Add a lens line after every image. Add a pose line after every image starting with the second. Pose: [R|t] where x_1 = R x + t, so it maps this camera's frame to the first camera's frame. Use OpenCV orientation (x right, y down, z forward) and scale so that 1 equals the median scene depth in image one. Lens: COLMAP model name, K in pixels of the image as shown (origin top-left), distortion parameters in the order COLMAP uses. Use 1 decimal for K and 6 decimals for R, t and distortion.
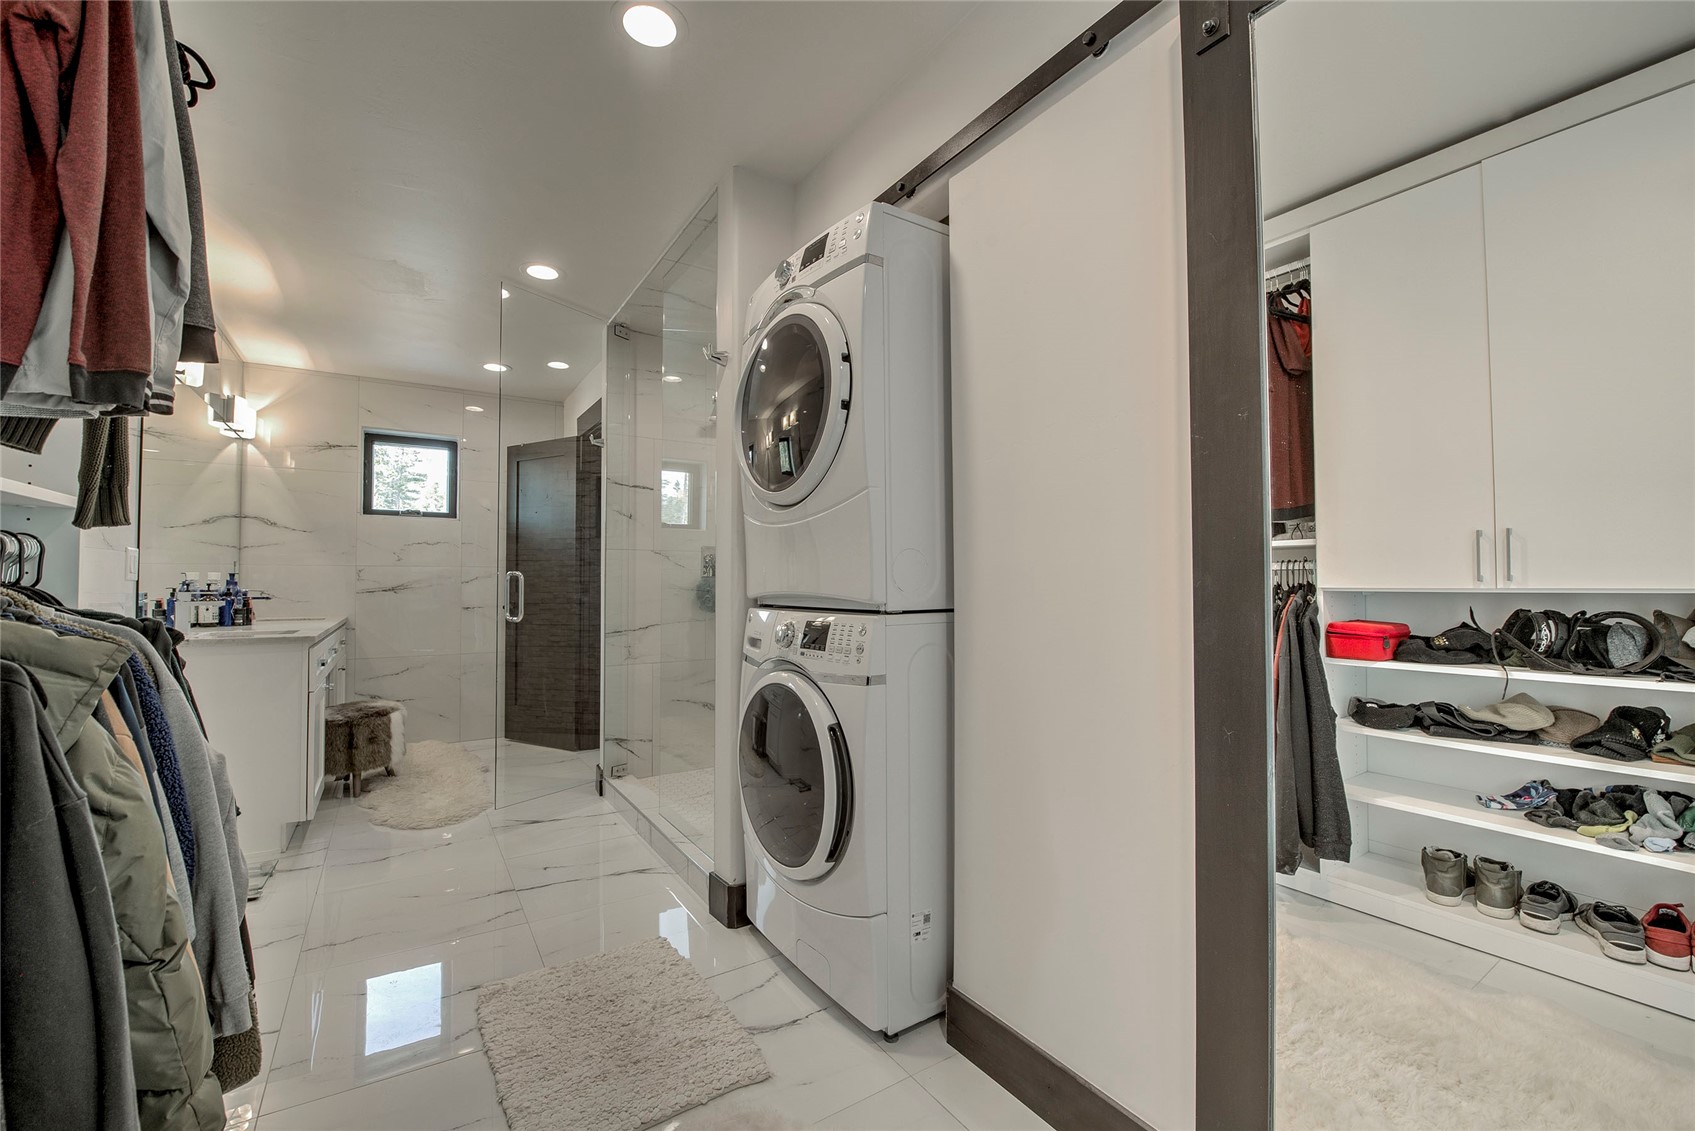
lens RADIAL K [[696.1, 0, 847.5], [0, 696.1, 565.5], [0, 0, 1]] dist [-0.016974, -0.006621]
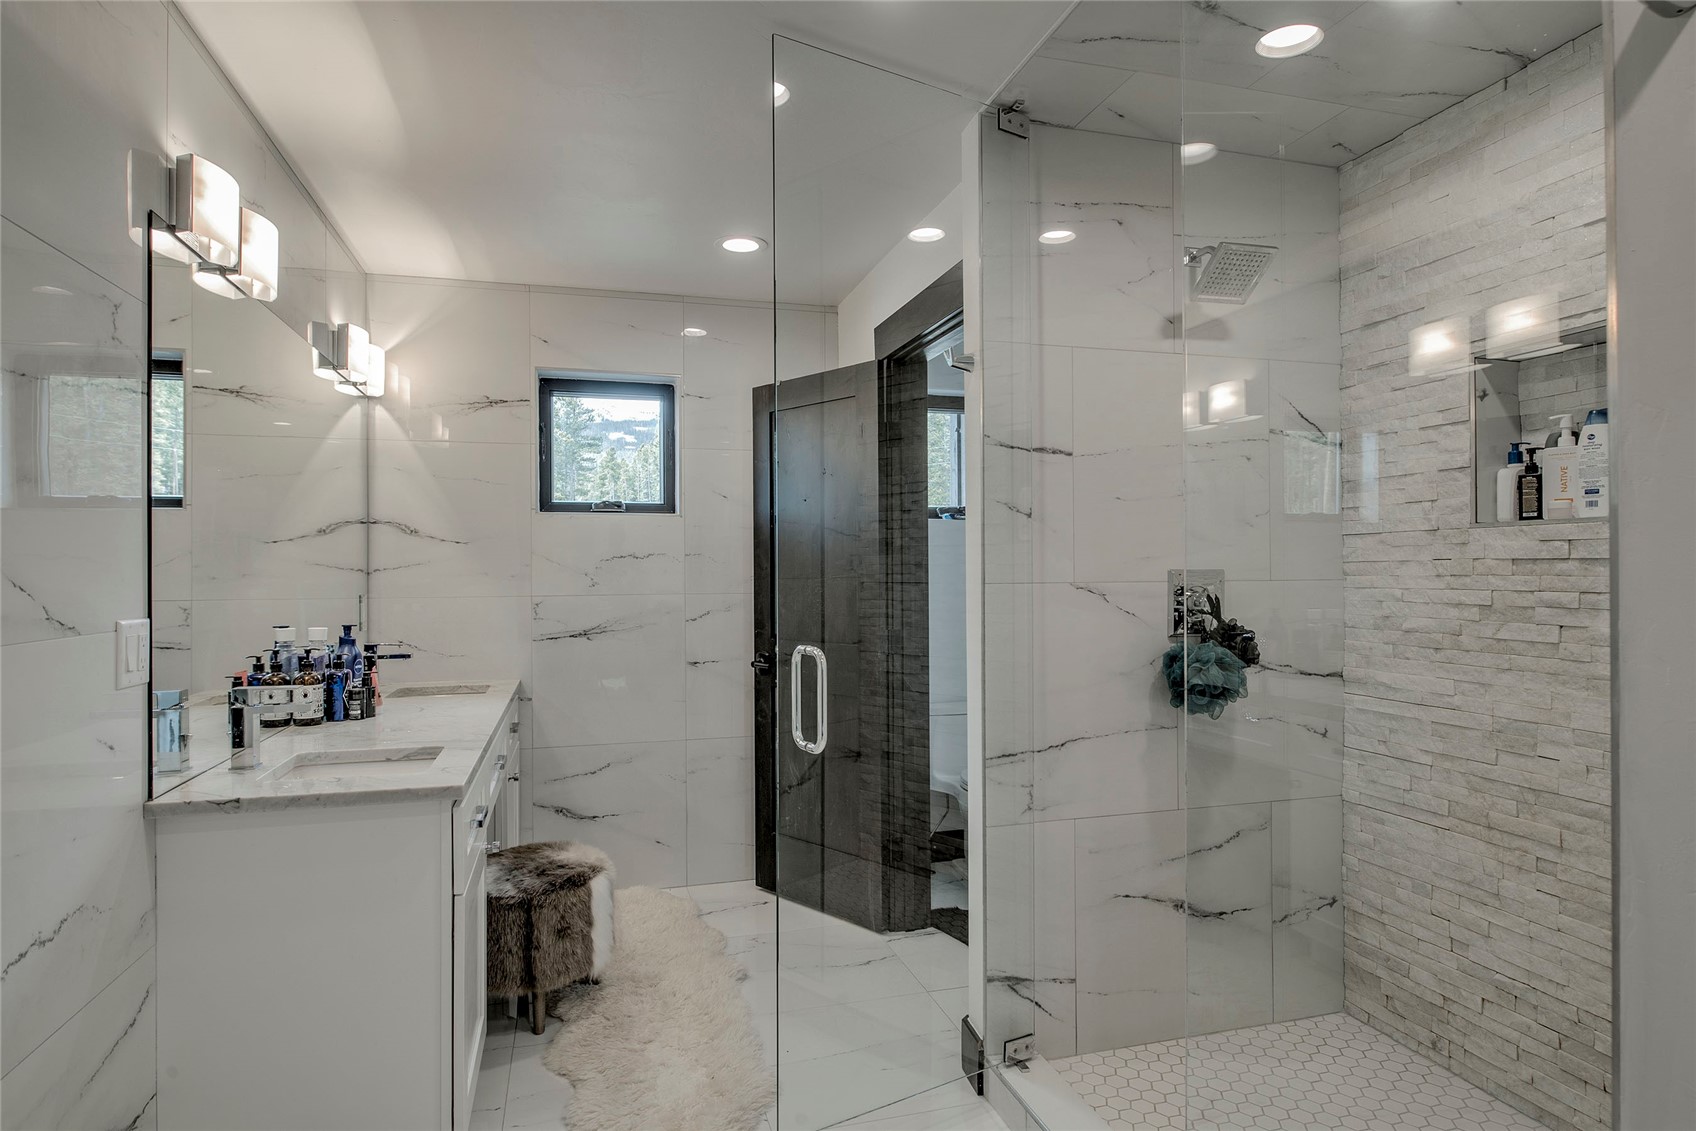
lens RADIAL K [[989.6, 0, 848.0], [0, 989.6, 565.5], [0, 0, 1]] dist [-0.024443, 0.000303]
pose [[0.952494, -0.006900, -0.304479, -0.204879], [0.012173, 0.999807, 0.015424, -0.042166], [0.304314, -0.018397, 0.952394, 0.287952]]
